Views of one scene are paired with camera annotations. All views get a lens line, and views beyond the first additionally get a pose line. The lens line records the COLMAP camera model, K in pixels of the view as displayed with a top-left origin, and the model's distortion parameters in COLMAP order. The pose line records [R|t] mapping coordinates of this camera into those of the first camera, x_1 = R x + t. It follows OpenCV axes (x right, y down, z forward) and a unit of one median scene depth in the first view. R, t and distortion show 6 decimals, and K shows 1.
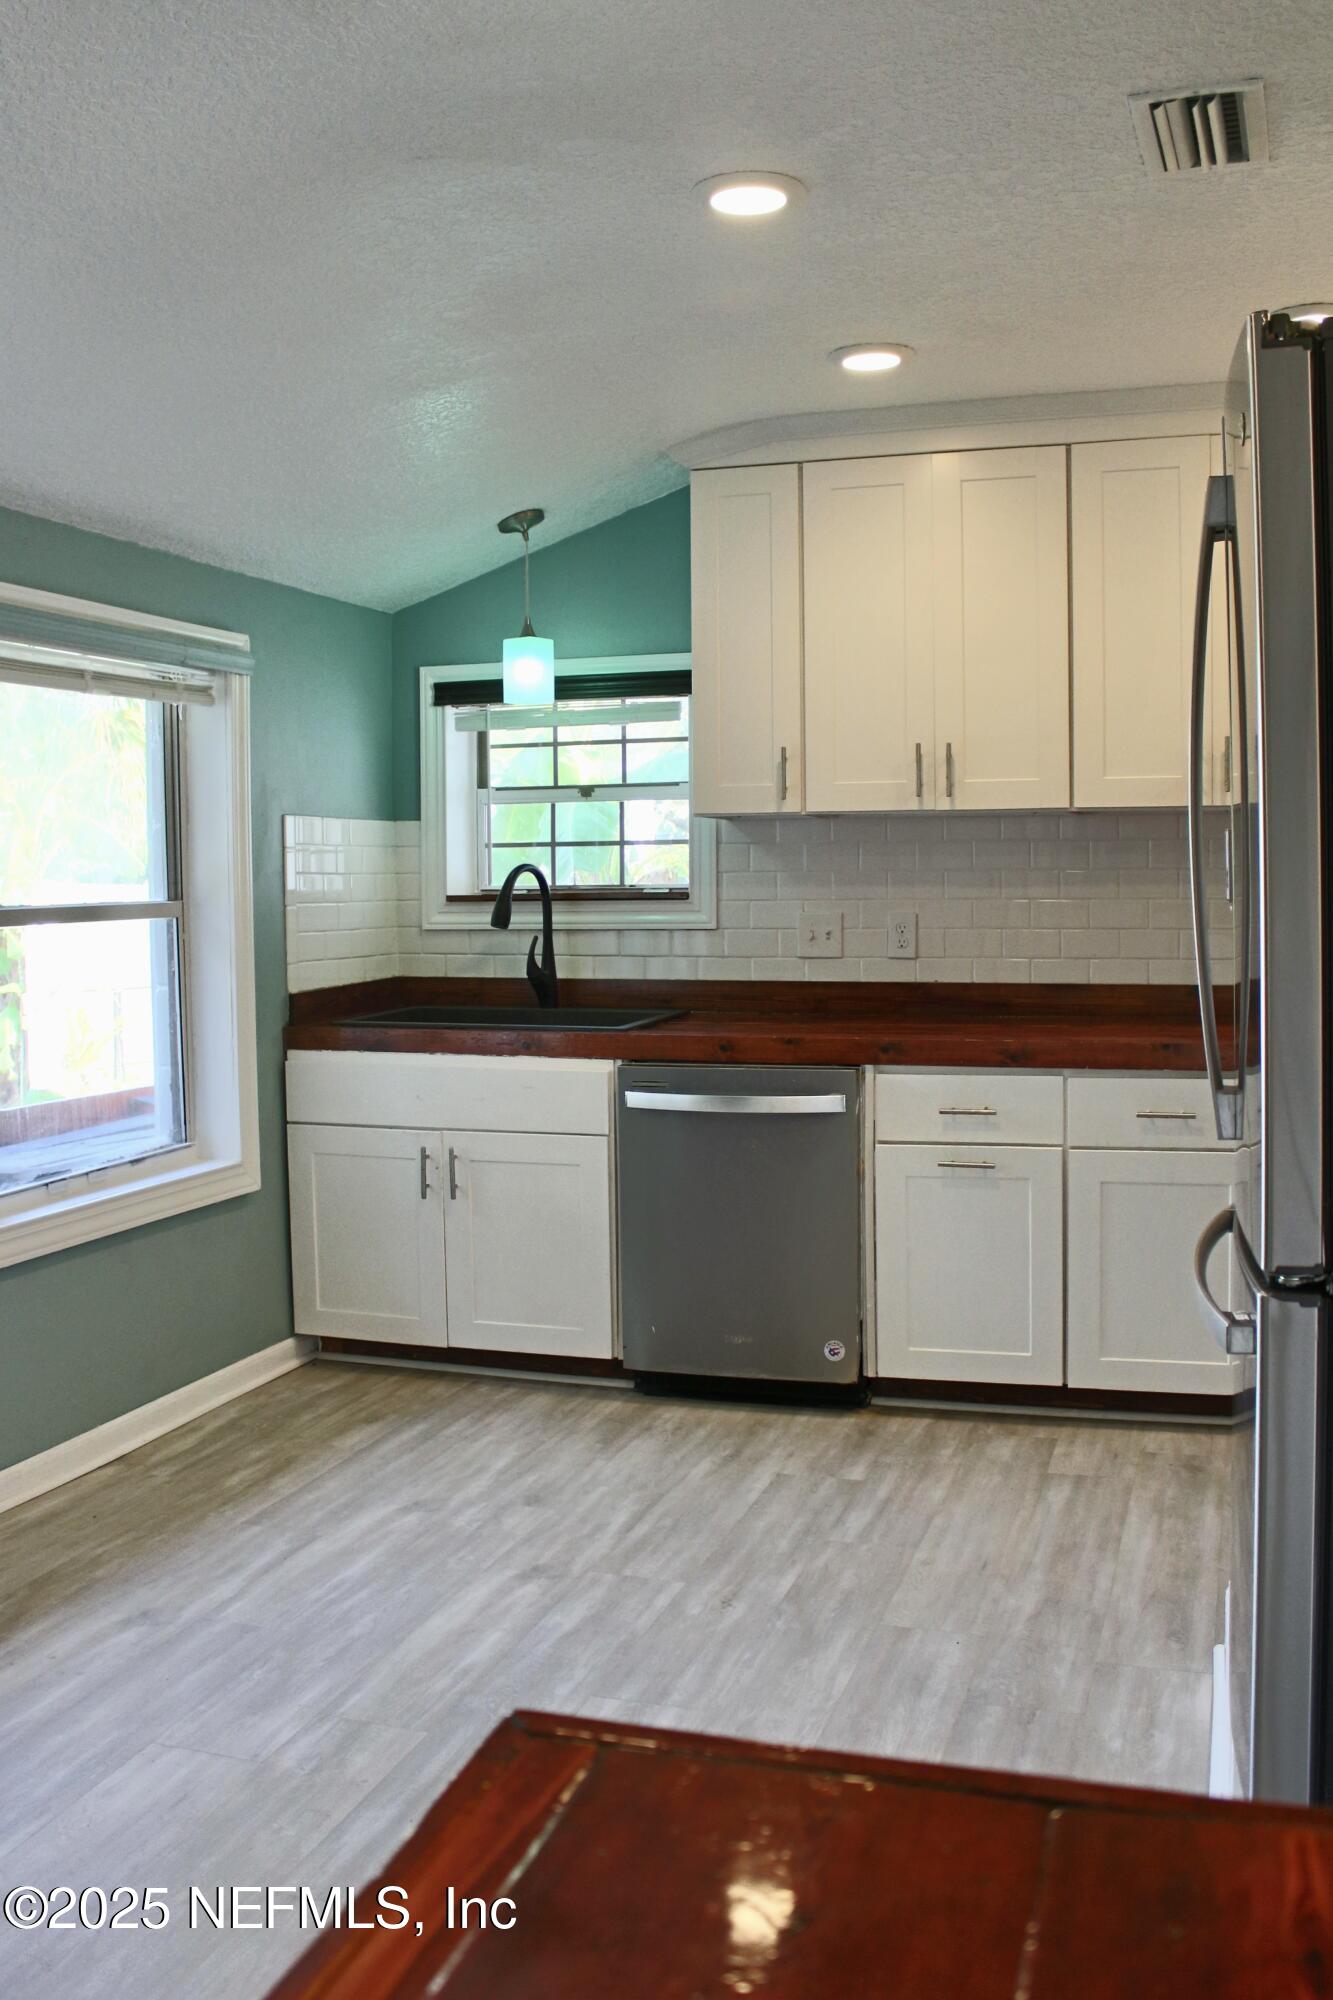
lens RADIAL K [[1830.2, 0, 666.5], [0, 1830.2, 1000.0], [0, 0, 1]] dist [-0.176424, 0.153353]
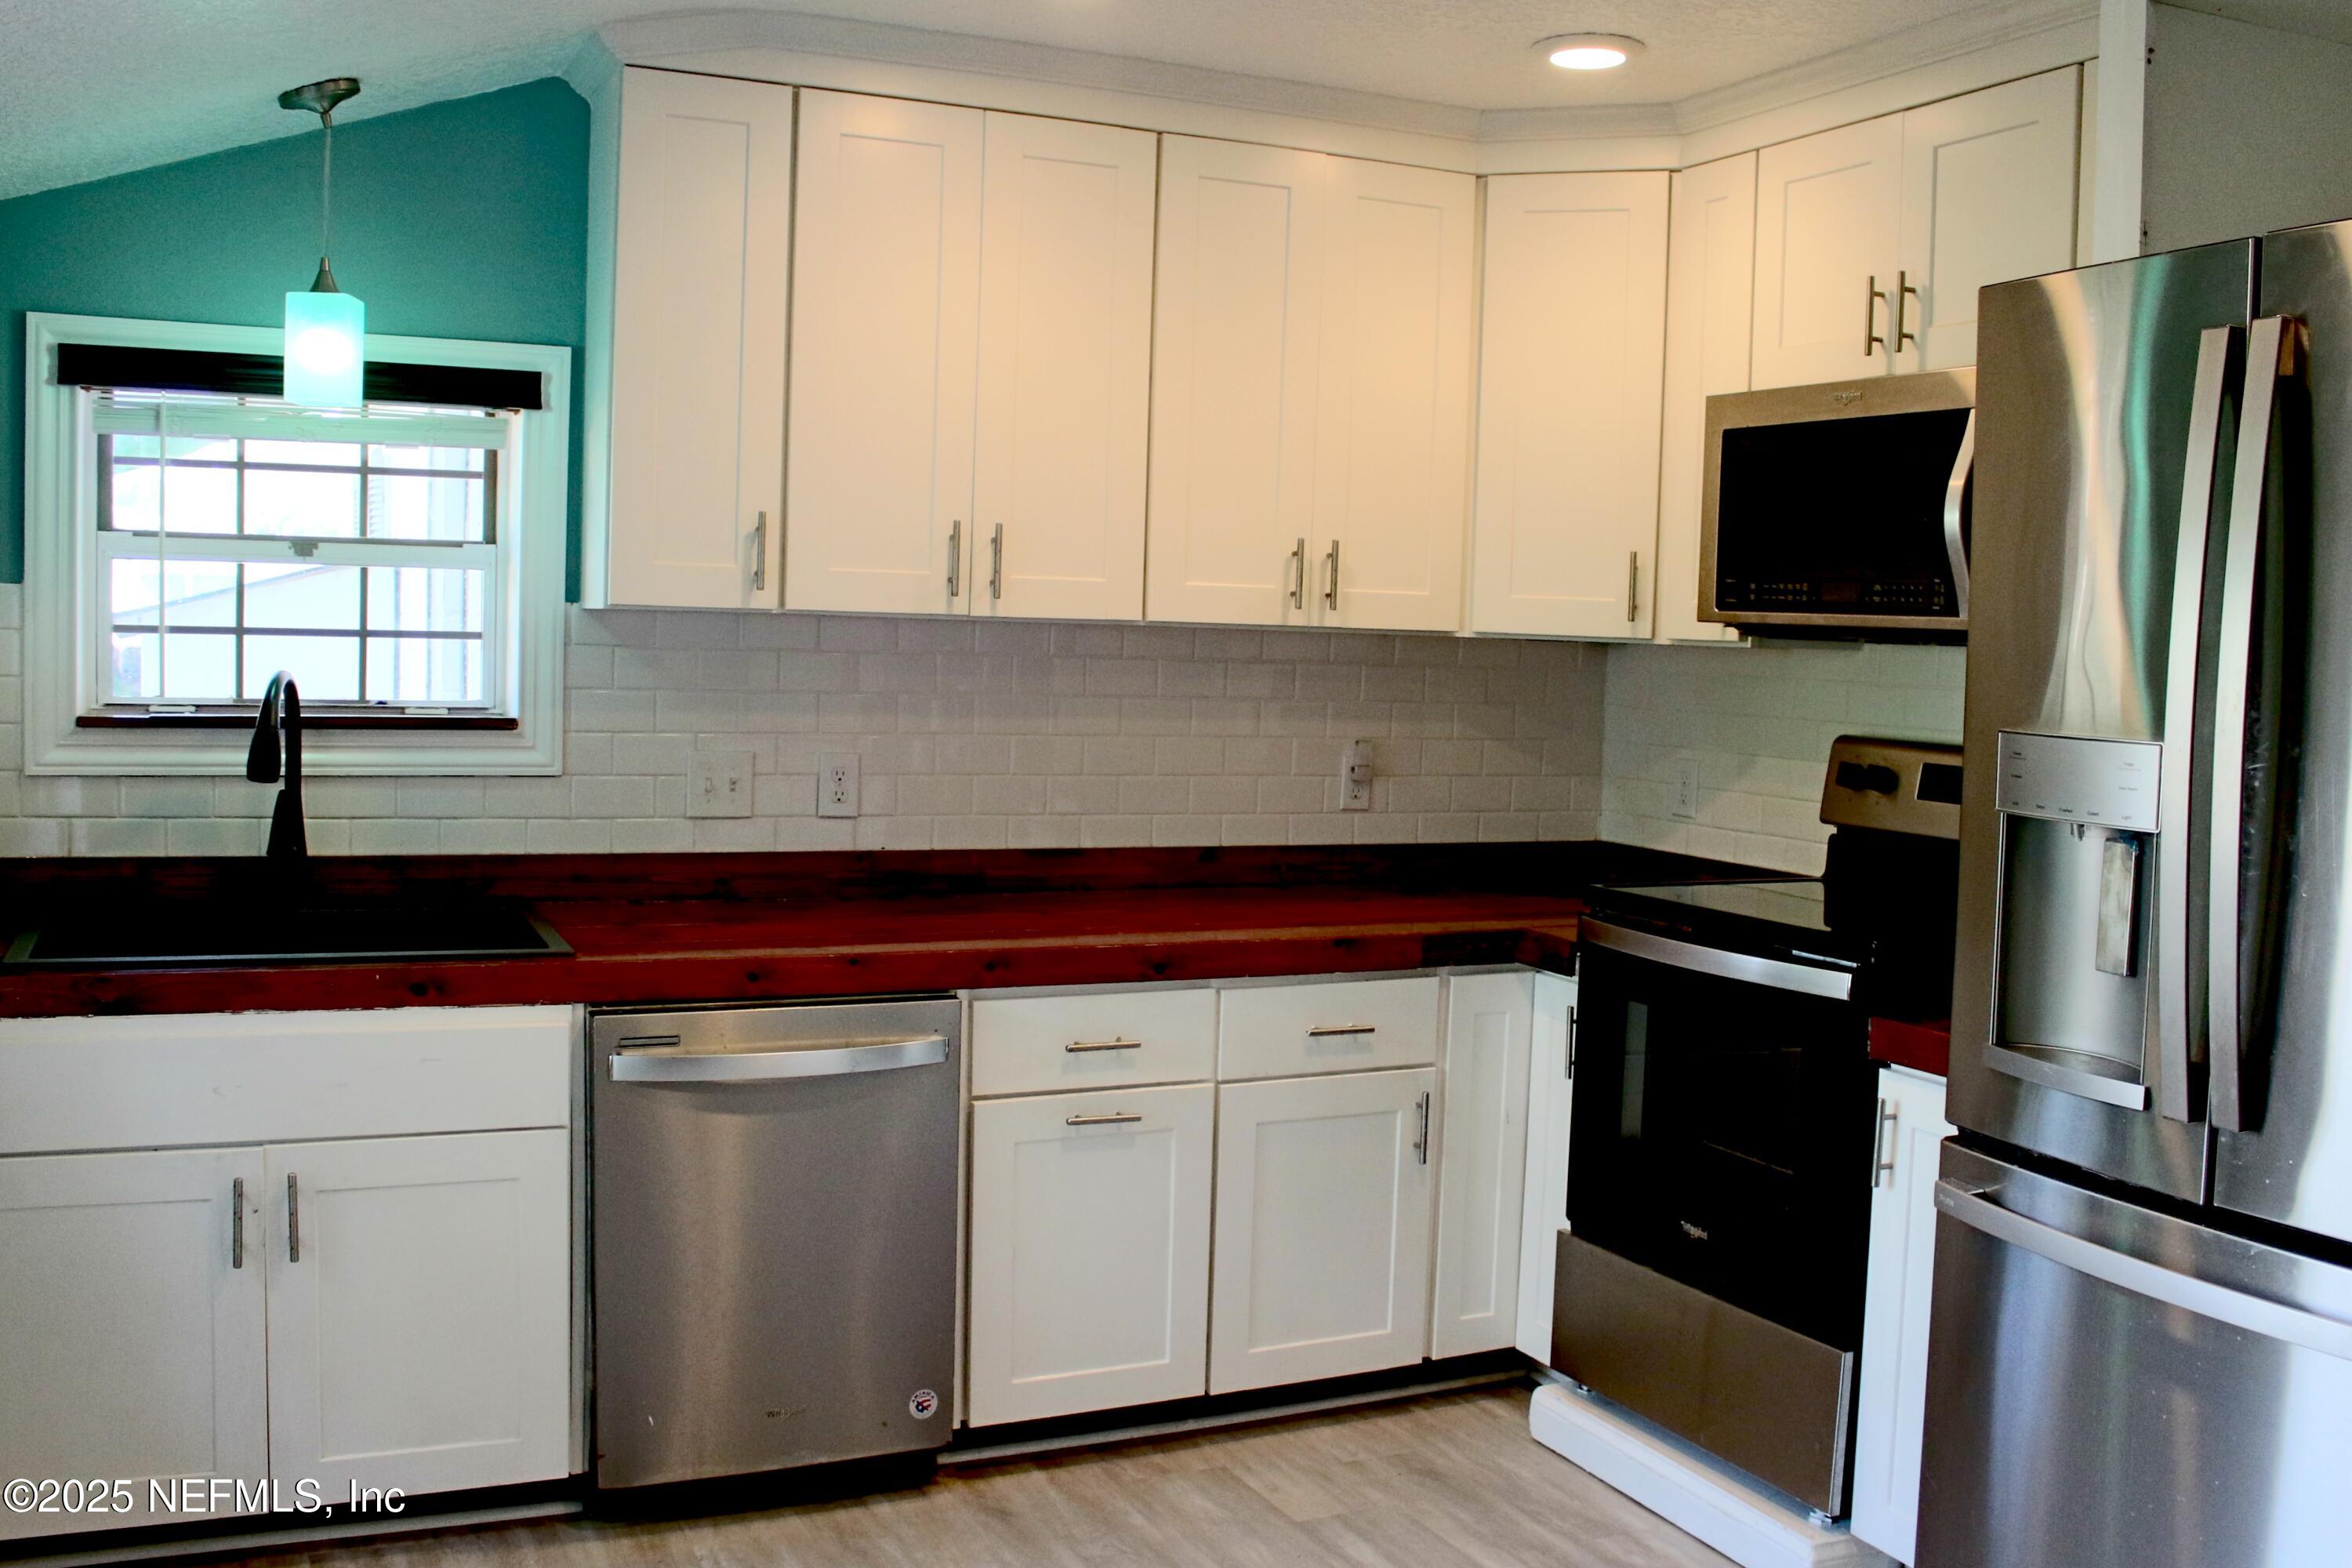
lens RADIAL K [[2152.4, 0, 1174.8], [0, 2152.4, 816.3], [0, 0, 1]] dist [-0.176424, 0.153353]
pose [[0.740723, -0.022845, 0.671422, -0.356538], [0.004741, 0.999575, 0.028780, -0.050275], [-0.671794, -0.018135, 0.740516, 0.329189]]
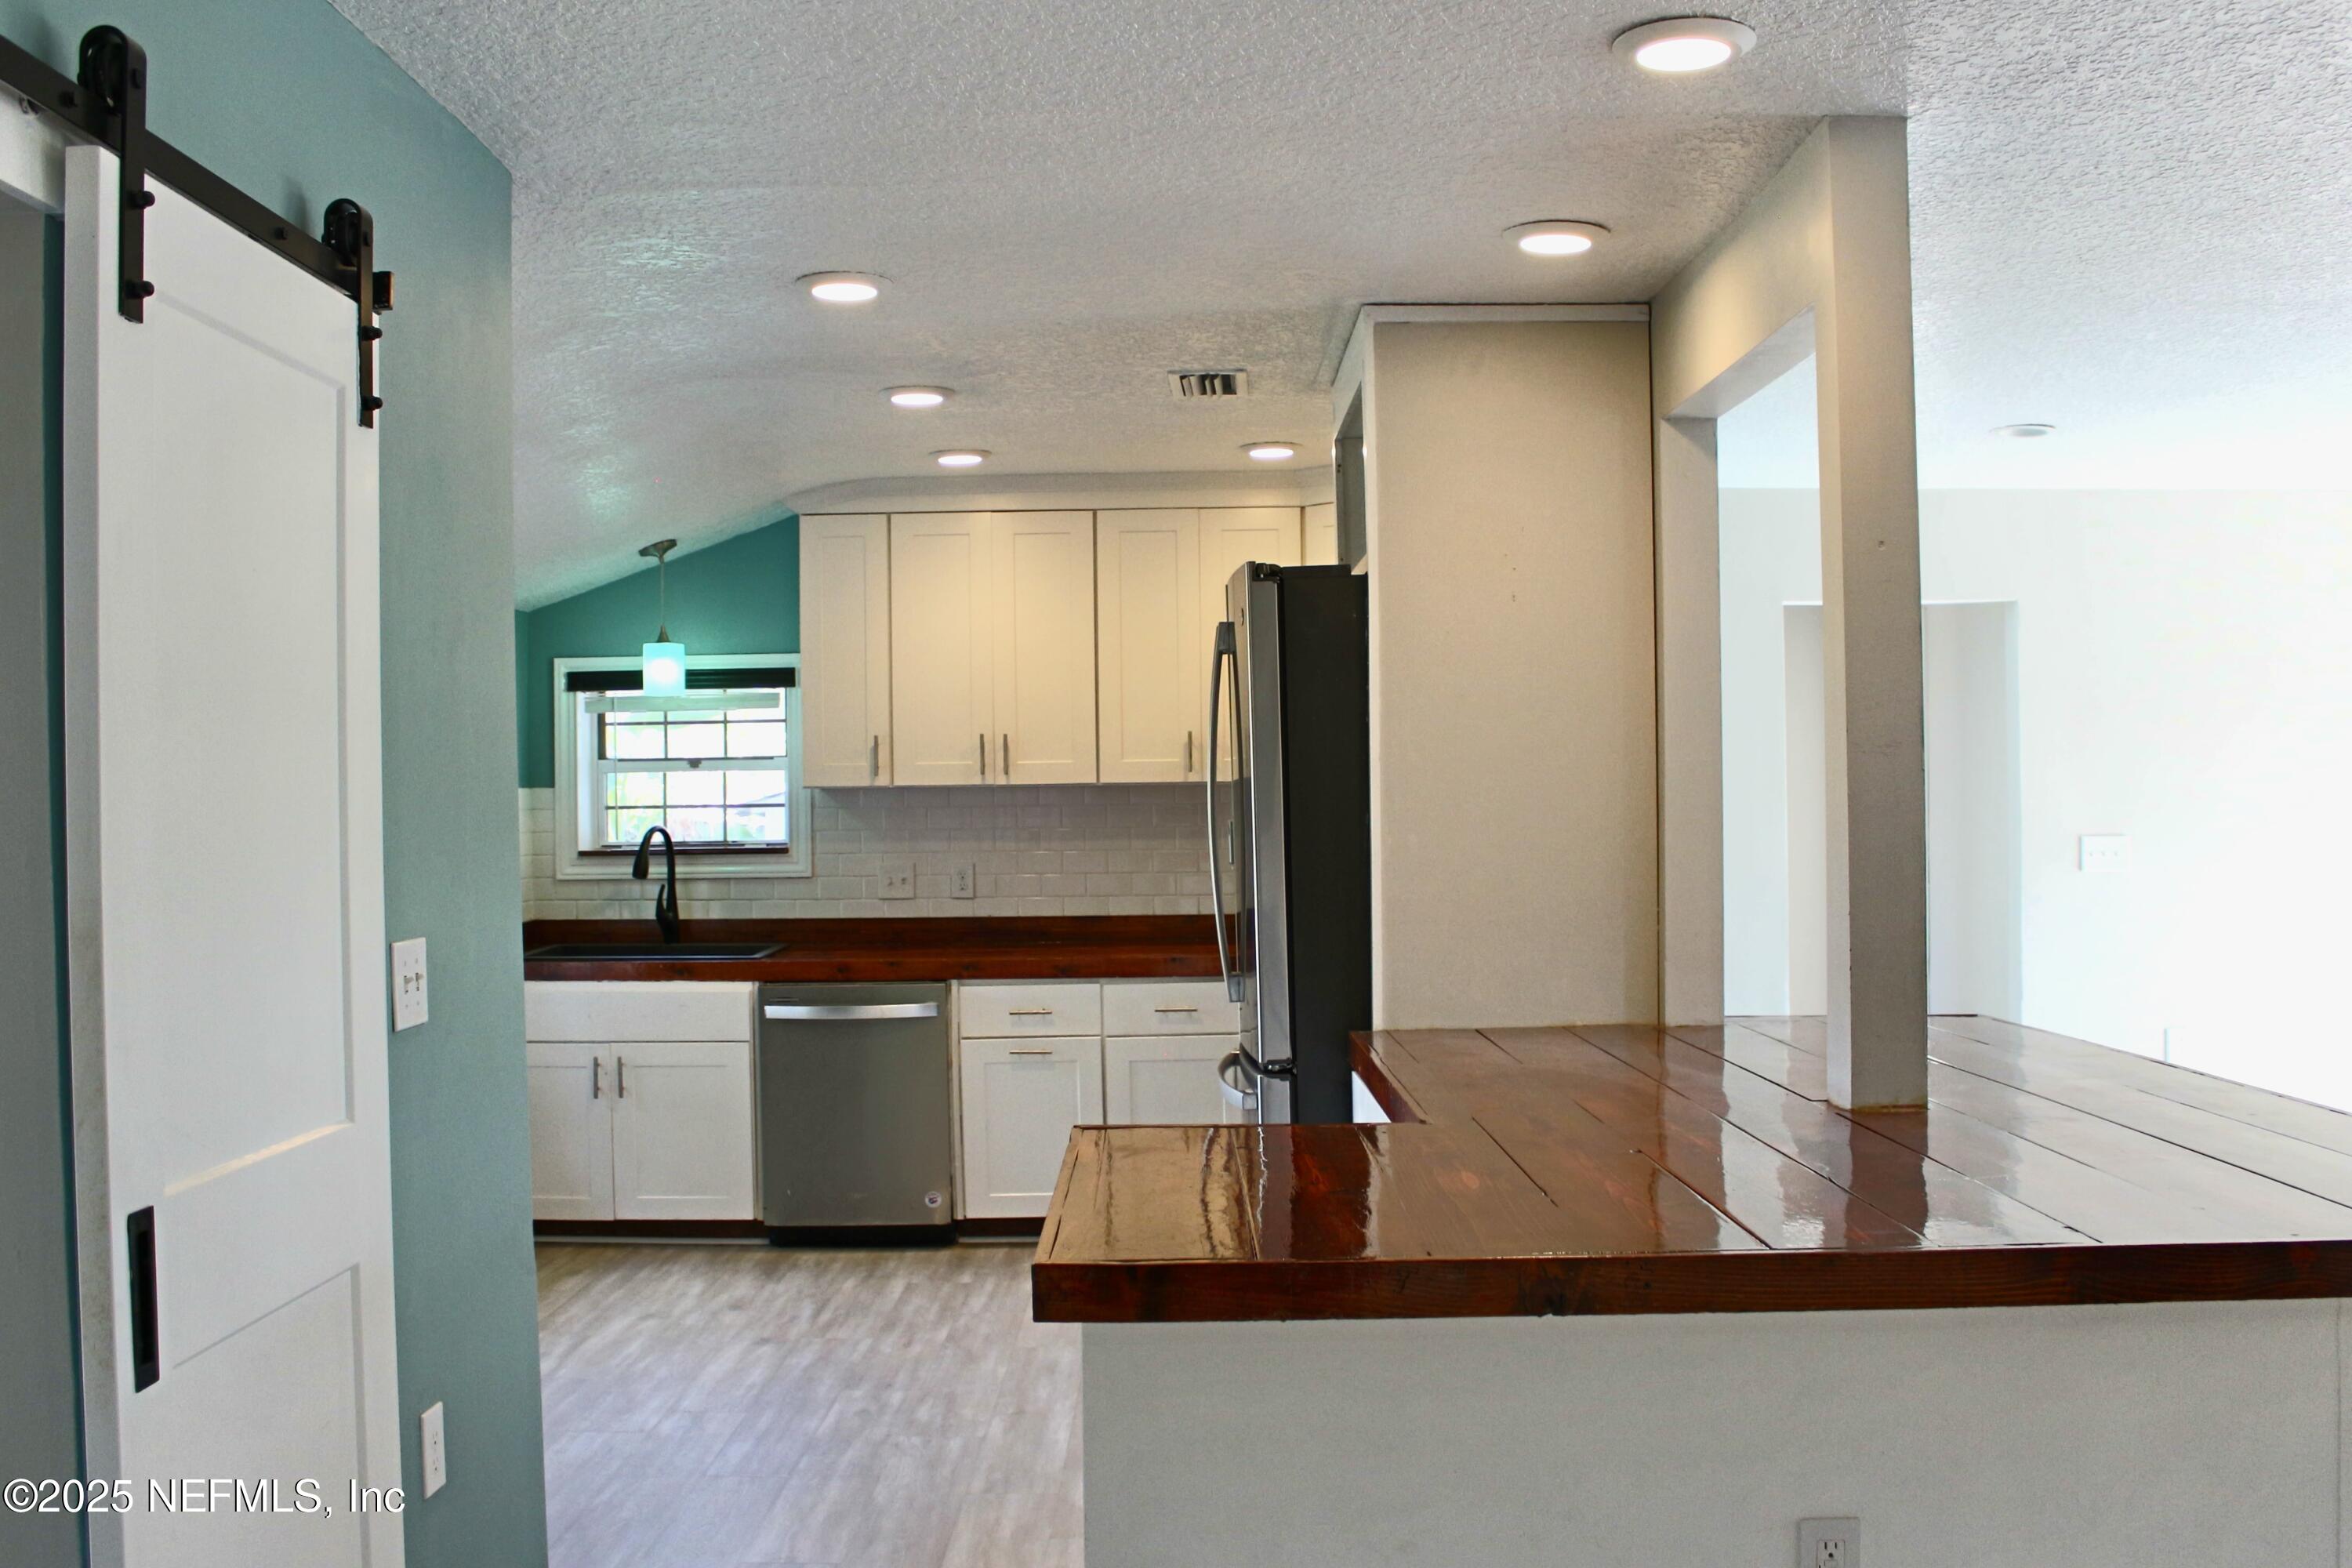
lens RADIAL K [[2152.4, 0, 1174.8], [0, 2152.4, 816.3], [0, 0, 1]] dist [-0.176424, 0.153353]
pose [[0.954746, -0.005737, 0.297368, -0.188724], [0.023065, 0.998231, -0.054794, 0.005841], [-0.296527, 0.059173, 0.953189, -0.510013]]
